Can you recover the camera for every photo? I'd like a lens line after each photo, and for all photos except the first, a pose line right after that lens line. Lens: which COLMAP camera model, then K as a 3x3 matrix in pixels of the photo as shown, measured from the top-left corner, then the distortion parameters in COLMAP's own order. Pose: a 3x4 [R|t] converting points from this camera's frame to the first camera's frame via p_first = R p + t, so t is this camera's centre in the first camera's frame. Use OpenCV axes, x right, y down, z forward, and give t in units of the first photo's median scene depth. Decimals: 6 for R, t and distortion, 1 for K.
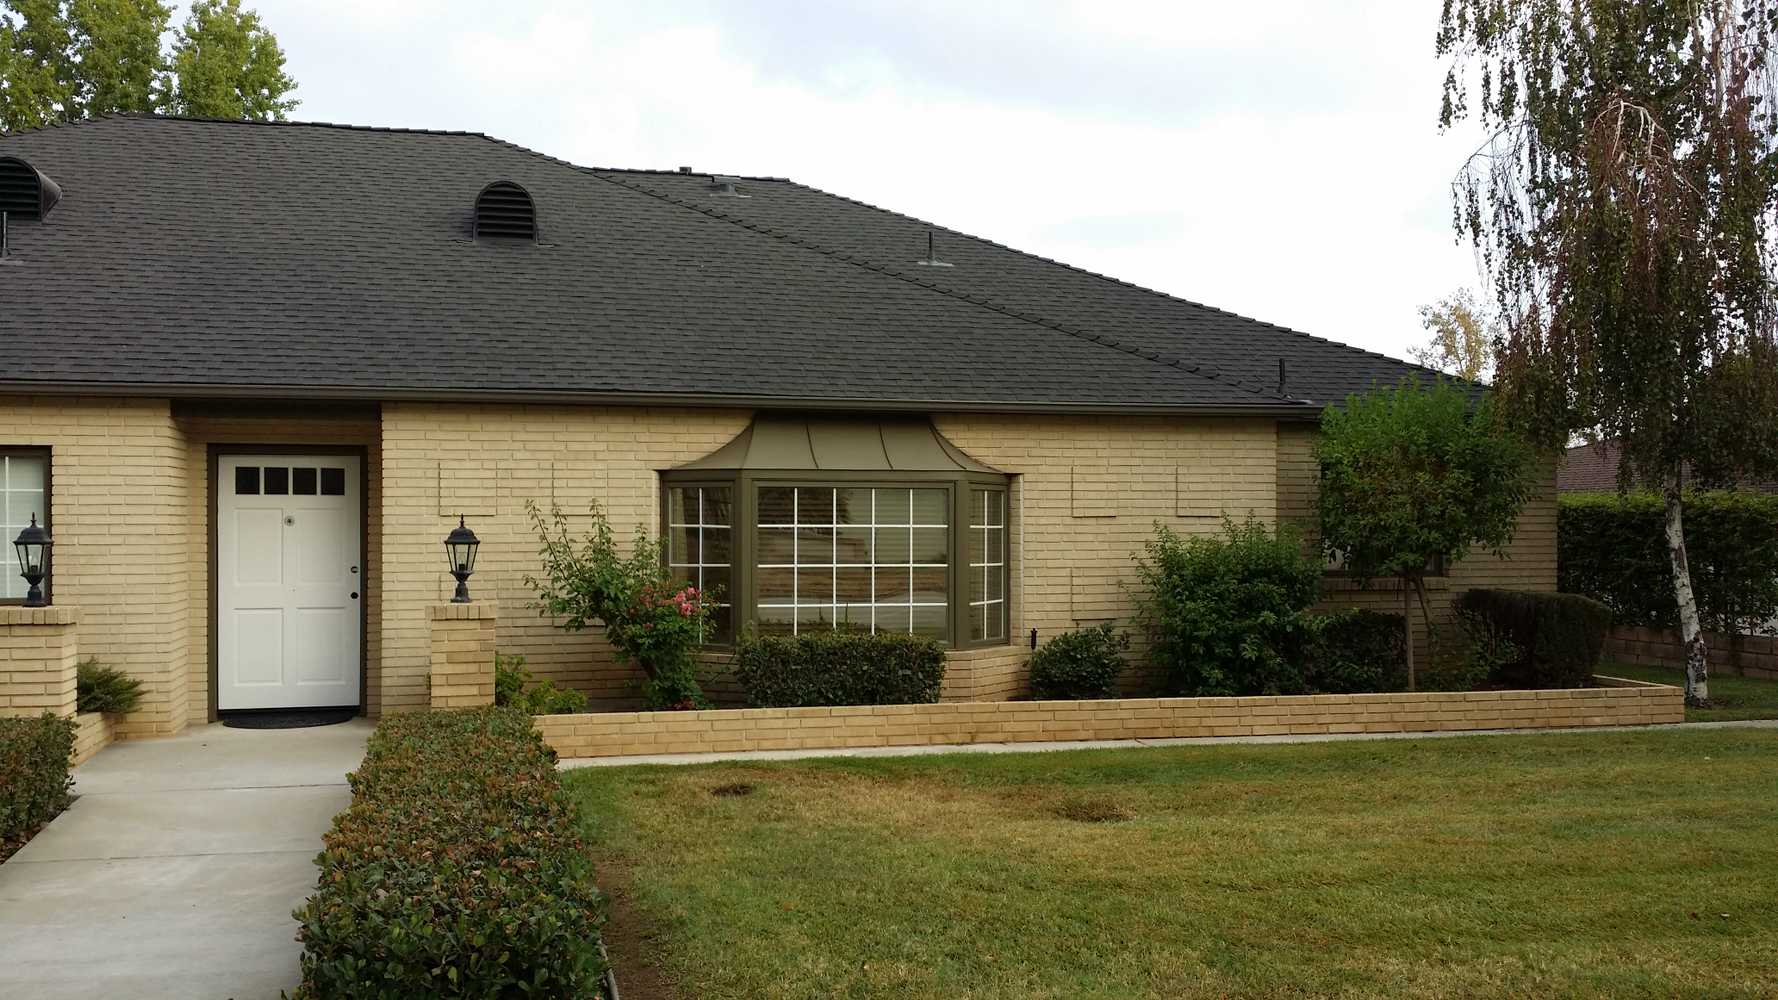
lens RADIAL K [[1681.0, 0, 883.7], [0, 1681.0, 519.3], [0, 0, 1]] dist [0.128710, -0.344500]
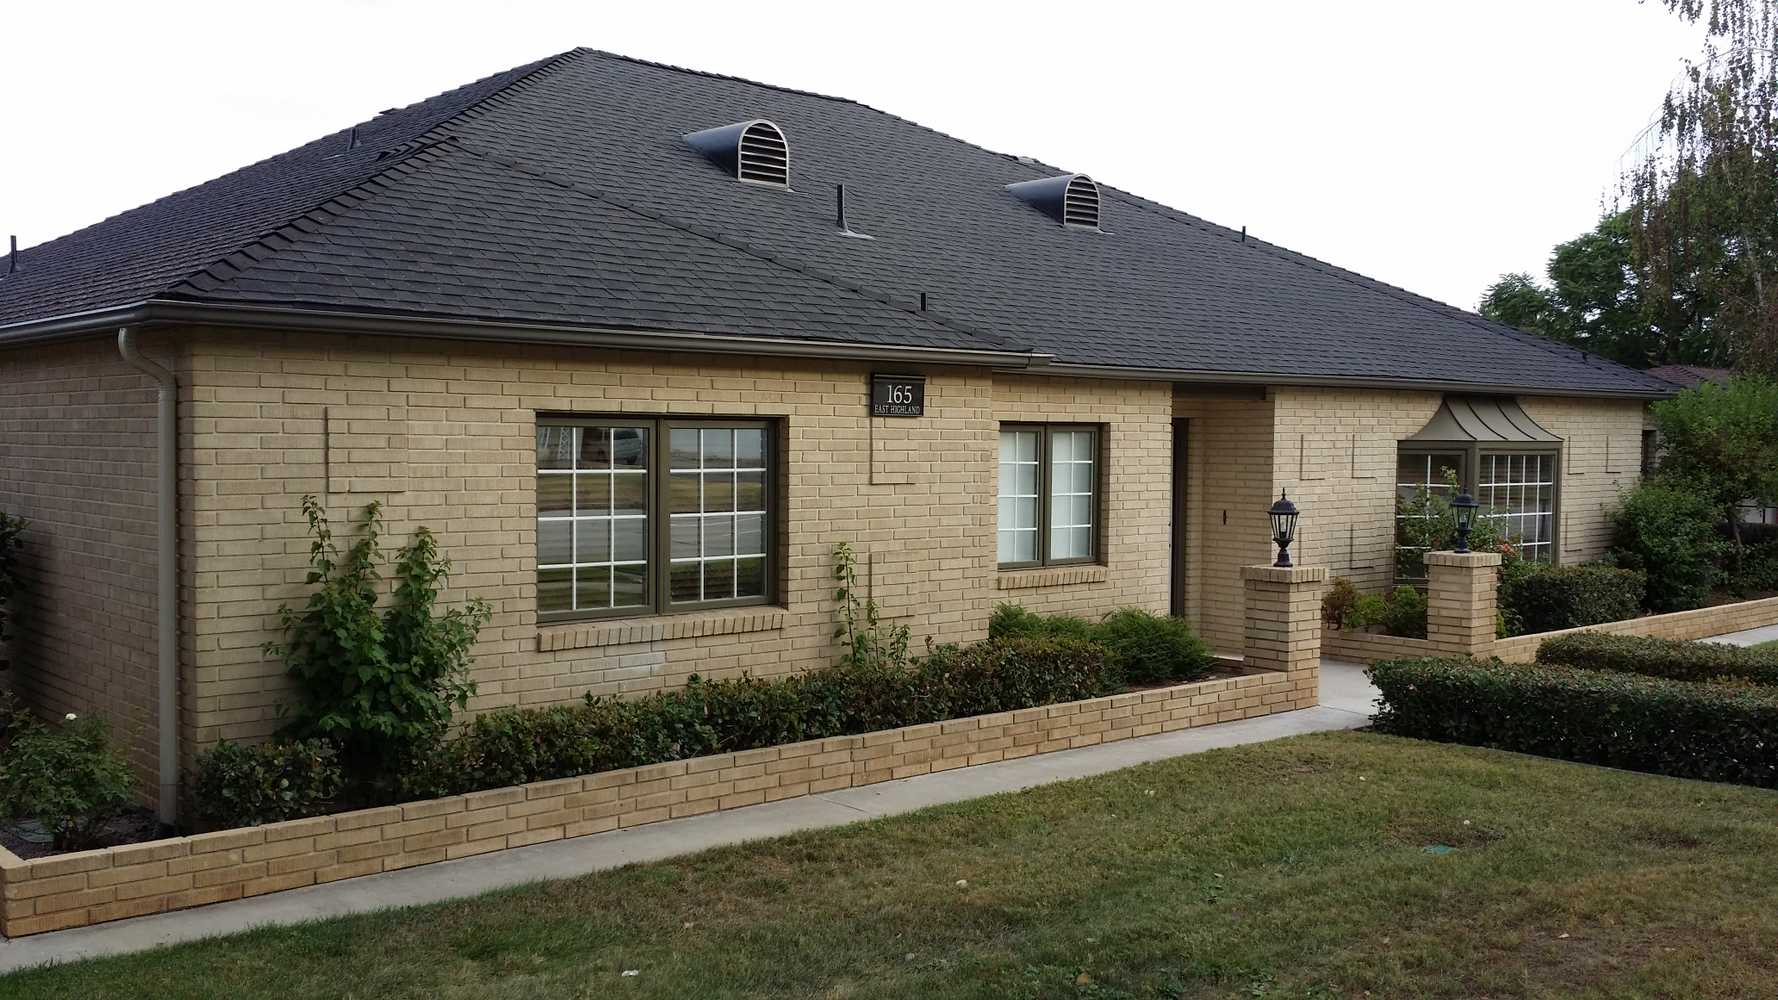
lens RADIAL K [[1667.8, 0, 925.2], [0, 1667.8, 516.3], [0, 0, 1]] dist [0.144089, -0.396599]
pose [[0.881017, -0.018601, 0.472719, -1.032700], [-0.004877, 0.998817, 0.048391, -0.031538], [-0.473060, -0.044939, 0.879884, 0.061822]]
